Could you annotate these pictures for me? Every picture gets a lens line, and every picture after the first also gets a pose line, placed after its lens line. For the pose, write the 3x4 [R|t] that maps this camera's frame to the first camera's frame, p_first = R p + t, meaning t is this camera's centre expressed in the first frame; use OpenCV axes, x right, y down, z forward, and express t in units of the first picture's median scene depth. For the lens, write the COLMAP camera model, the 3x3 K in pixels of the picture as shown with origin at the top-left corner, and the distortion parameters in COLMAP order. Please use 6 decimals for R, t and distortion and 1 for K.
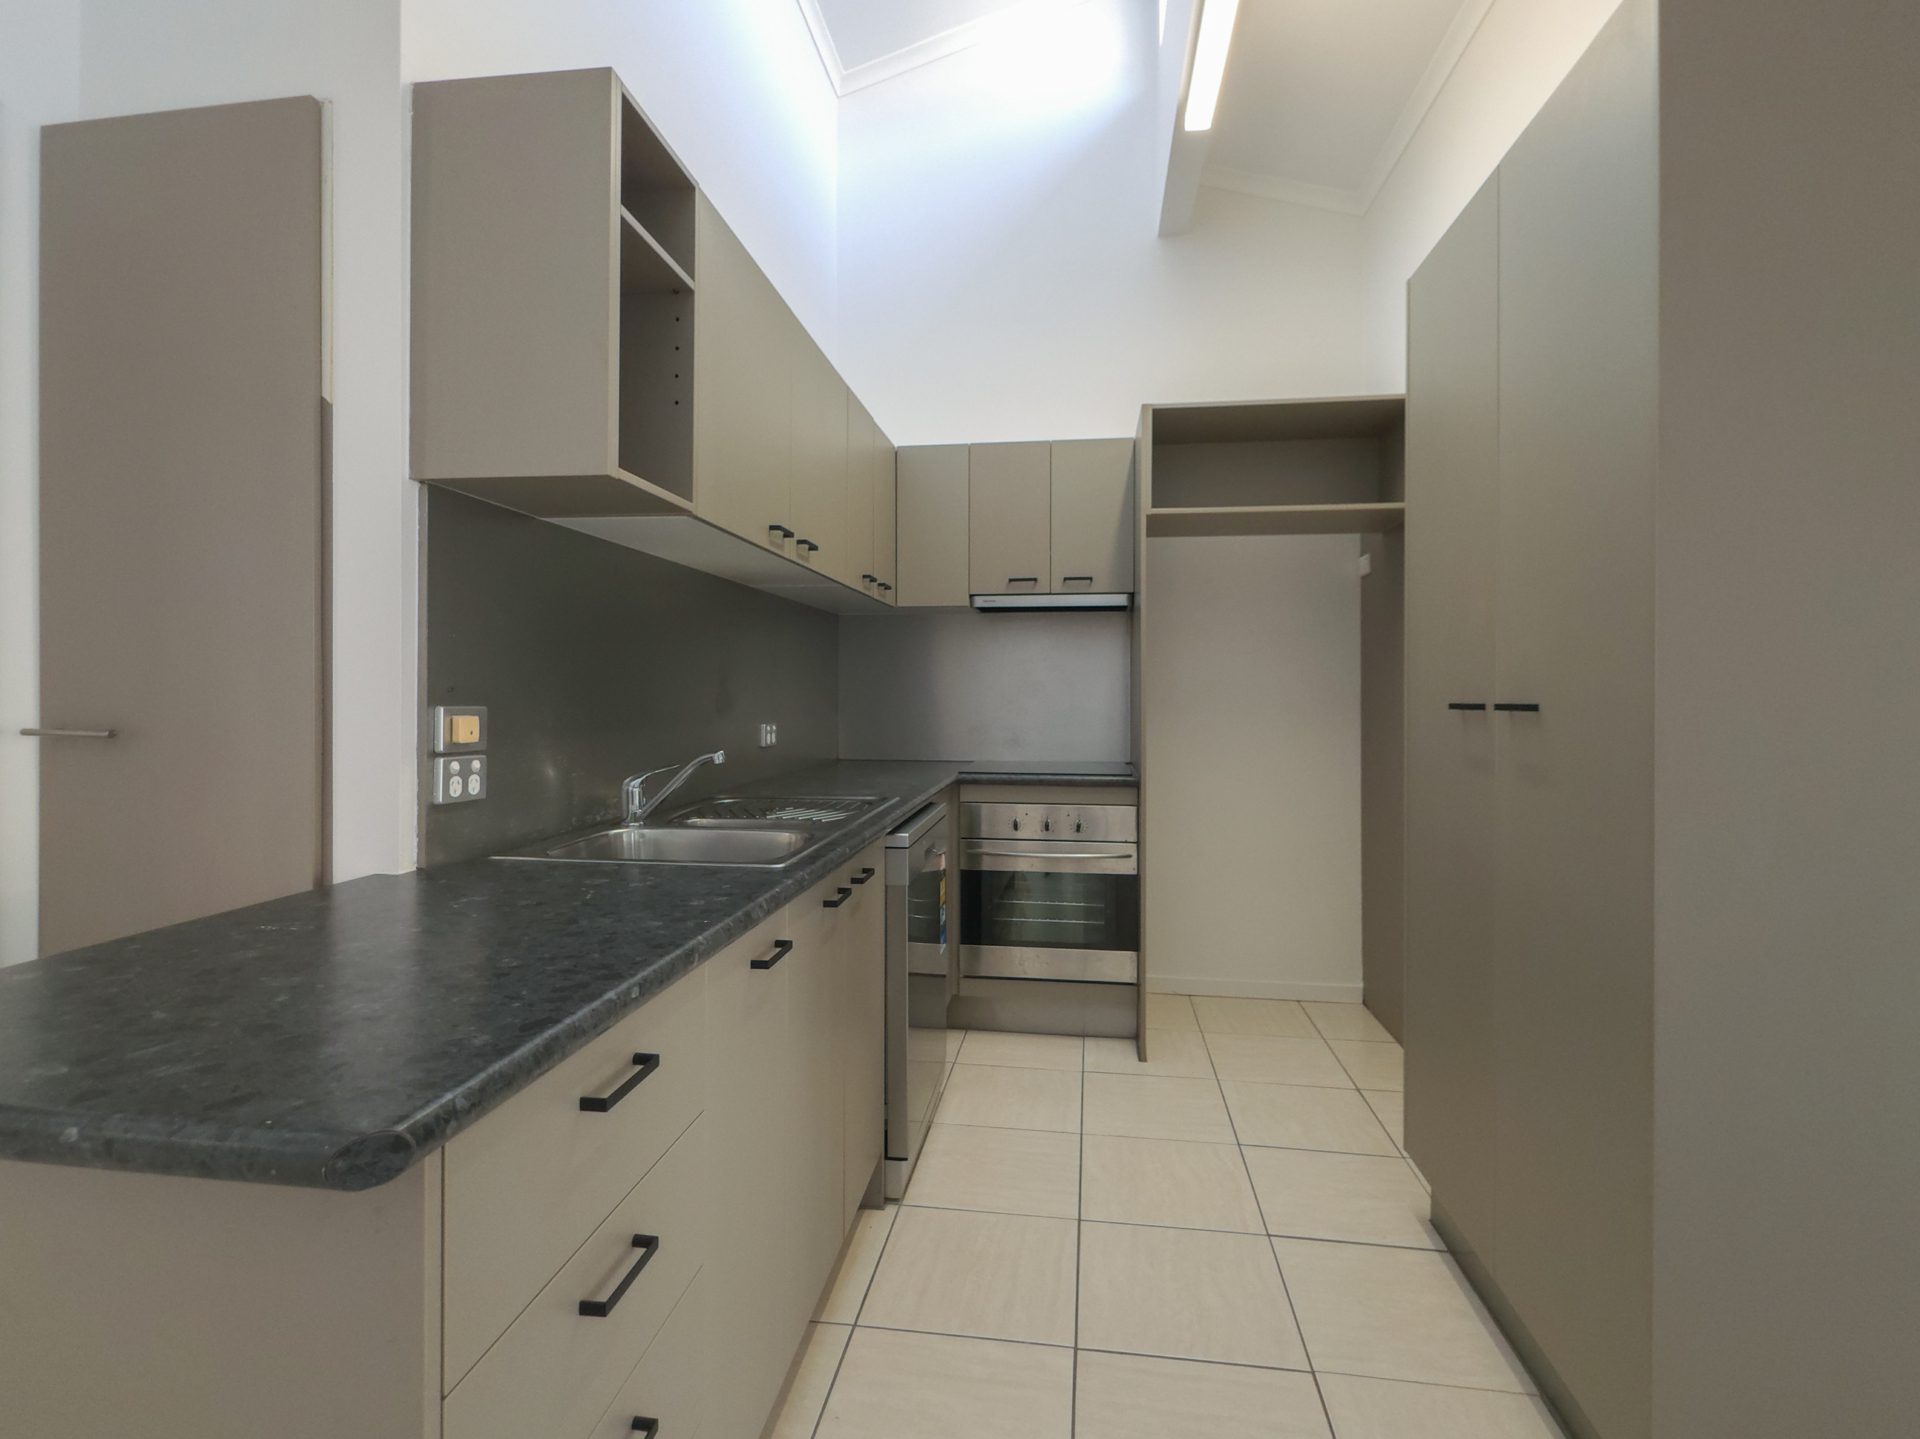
lens RADIAL K [[883.0, 0, 967.1], [0, 883.0, 696.9], [0, 0, 1]] dist [0.000207, 0.000107]
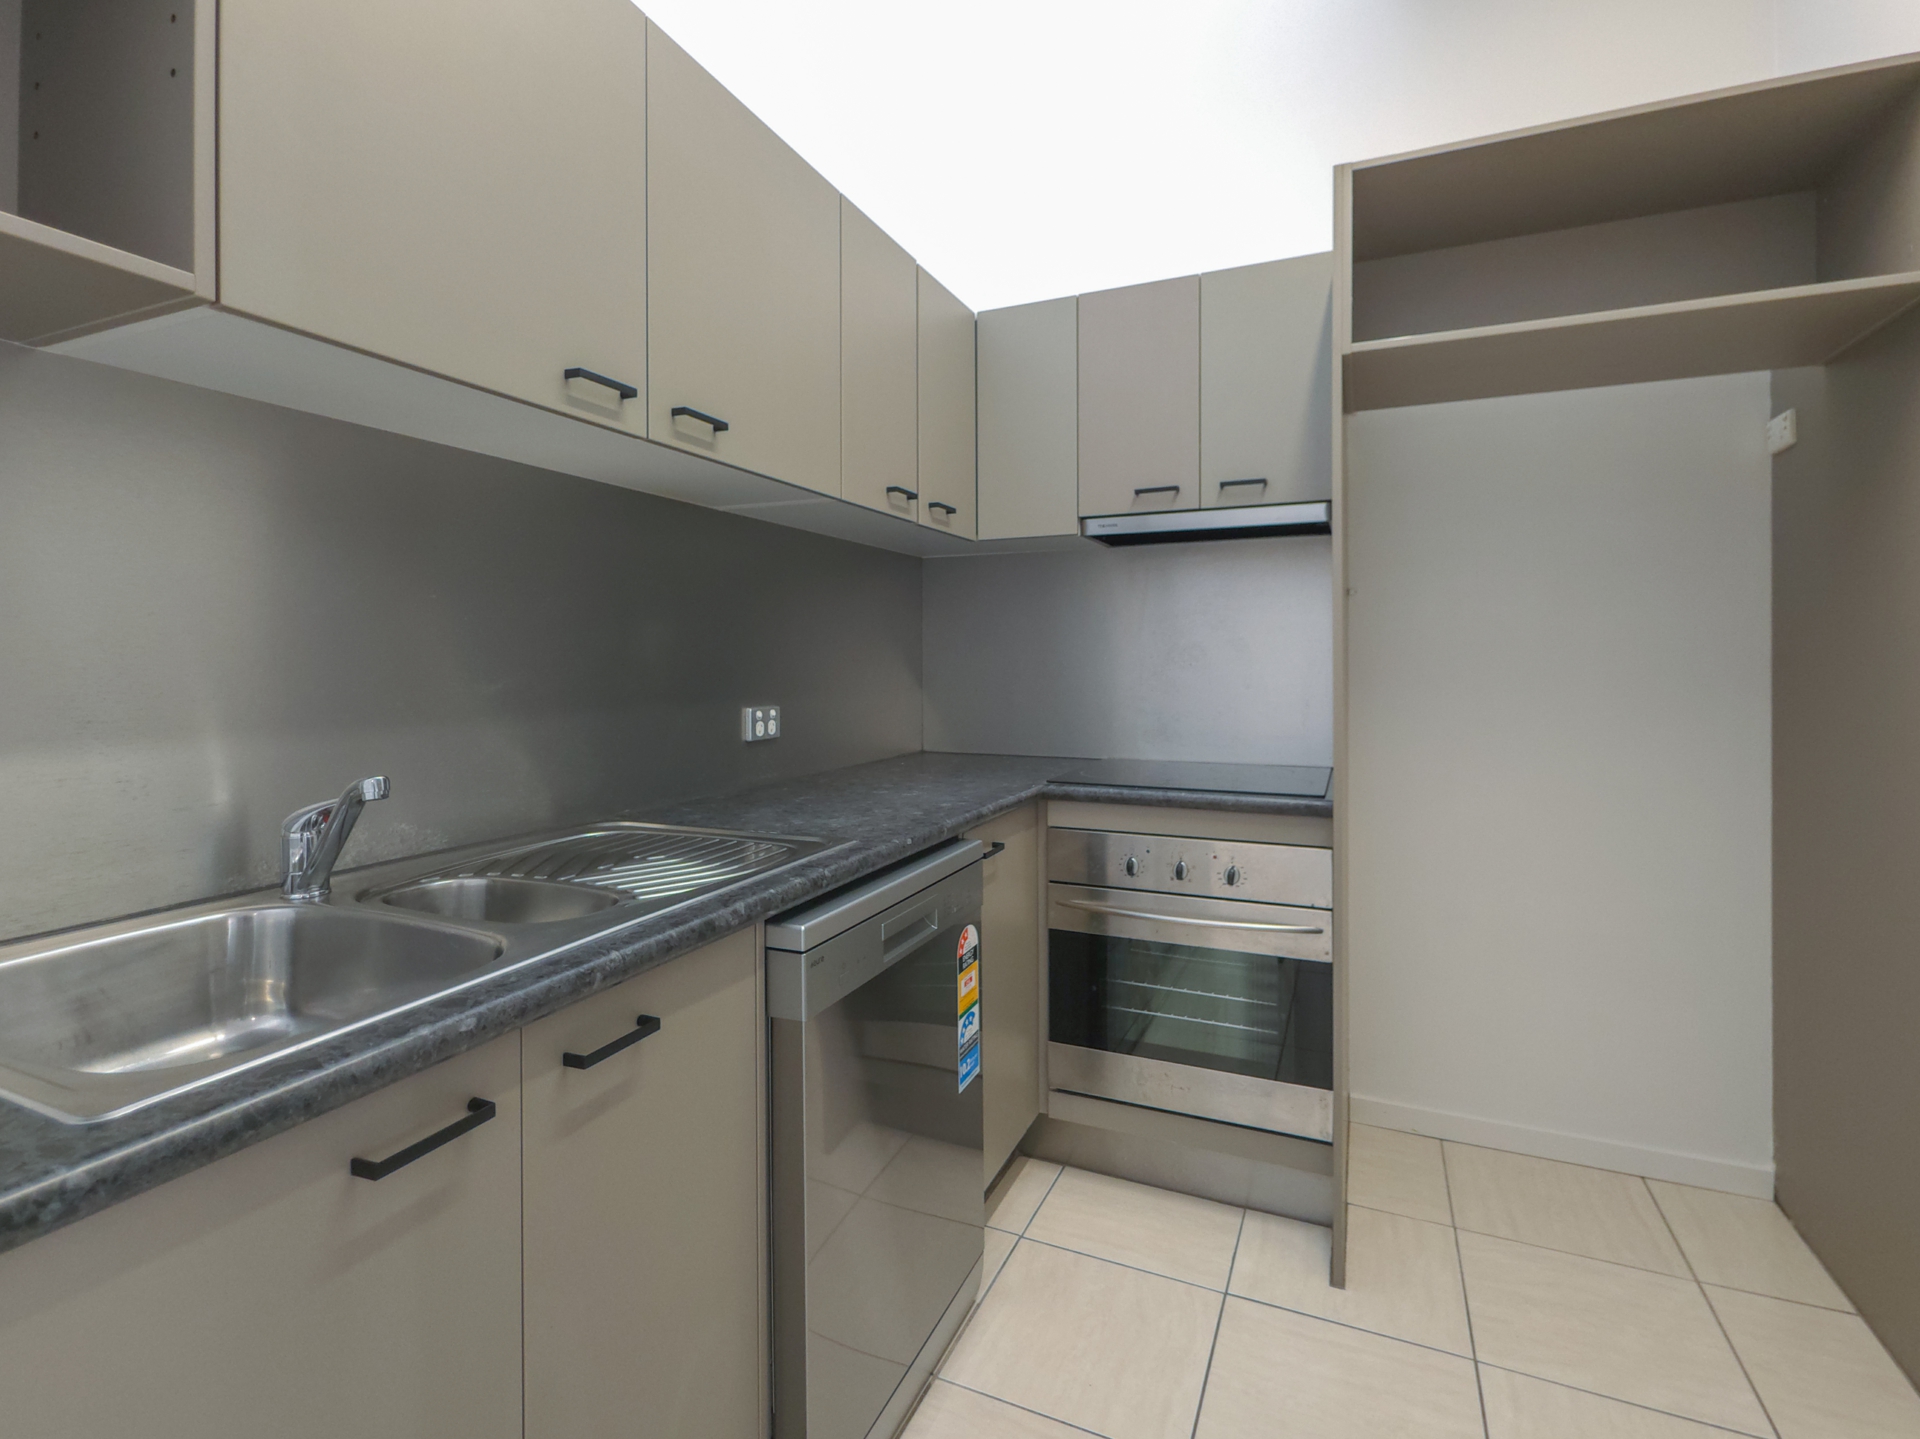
lens RADIAL K [[914.7, 0, 941.0], [0, 914.7, 670.0], [0, 0, 1]] dist [-0.009659, -0.000460]
pose [[0.957659, -0.002562, -0.287894, 0.114047], [0.003843, 0.999985, 0.003885, -0.001468], [0.287880, -0.004827, 0.957654, 0.323995]]
